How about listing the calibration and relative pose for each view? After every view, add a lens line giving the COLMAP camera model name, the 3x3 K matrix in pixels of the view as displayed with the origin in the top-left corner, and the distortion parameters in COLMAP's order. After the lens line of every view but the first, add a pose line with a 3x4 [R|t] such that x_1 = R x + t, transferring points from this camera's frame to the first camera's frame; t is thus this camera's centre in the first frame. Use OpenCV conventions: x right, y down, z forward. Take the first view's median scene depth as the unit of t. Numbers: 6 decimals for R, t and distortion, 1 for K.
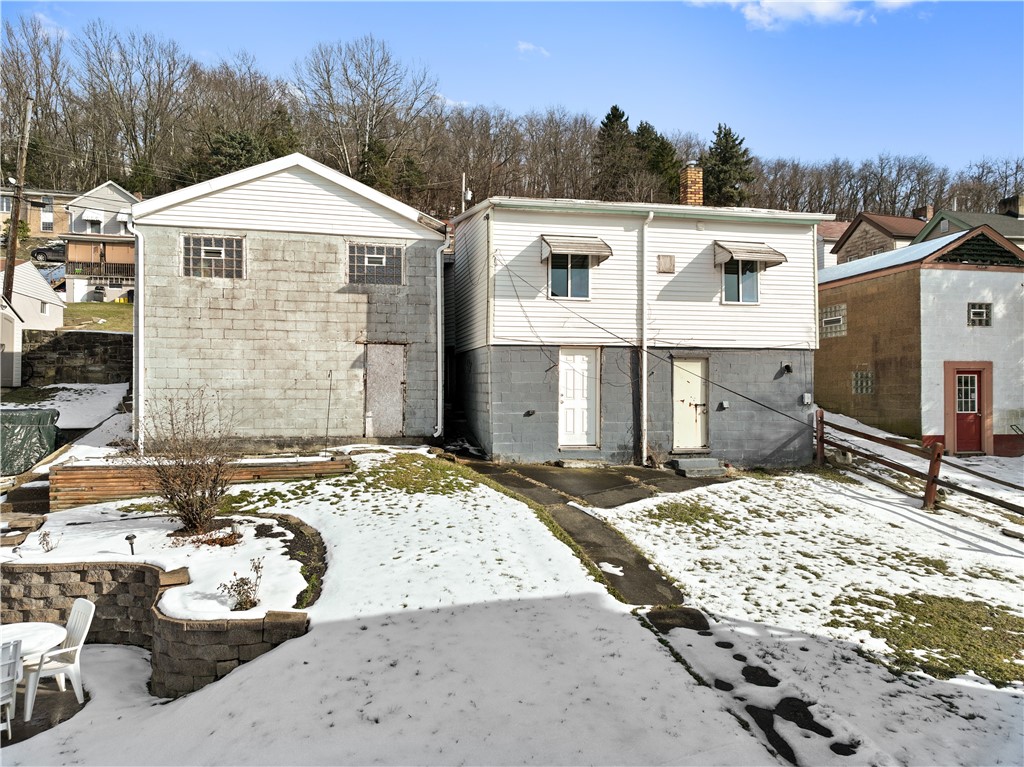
lens RADIAL K [[723.2, 0, 512.0], [0, 723.2, 383.5], [0, 0, 1]] dist [0.002464, 0.003268]
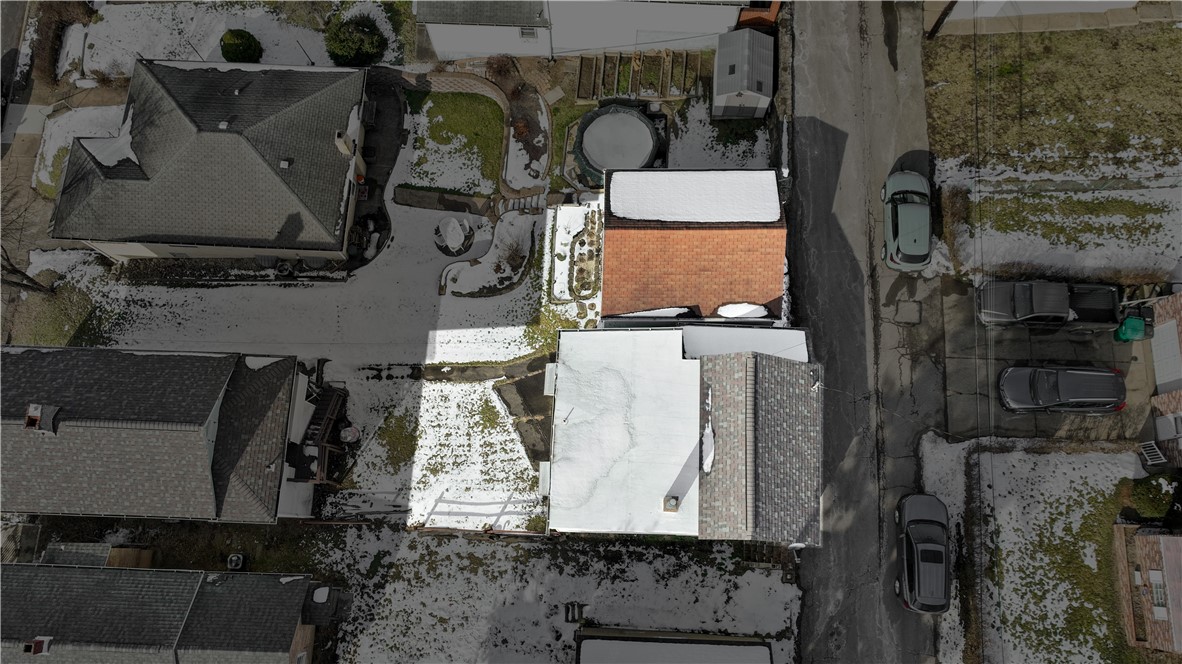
lens RADIAL K [[826.0, 0, 591.0], [0, 826.0, 332.0], [0, 0, 1]] dist [0.001153, 0.001155]
pose [[-0.266428, 0.932839, -0.242542, 0.471202], [0.022902, 0.257693, 0.965955, -2.303738], [0.963583, 0.251803, -0.090021, 1.228314]]
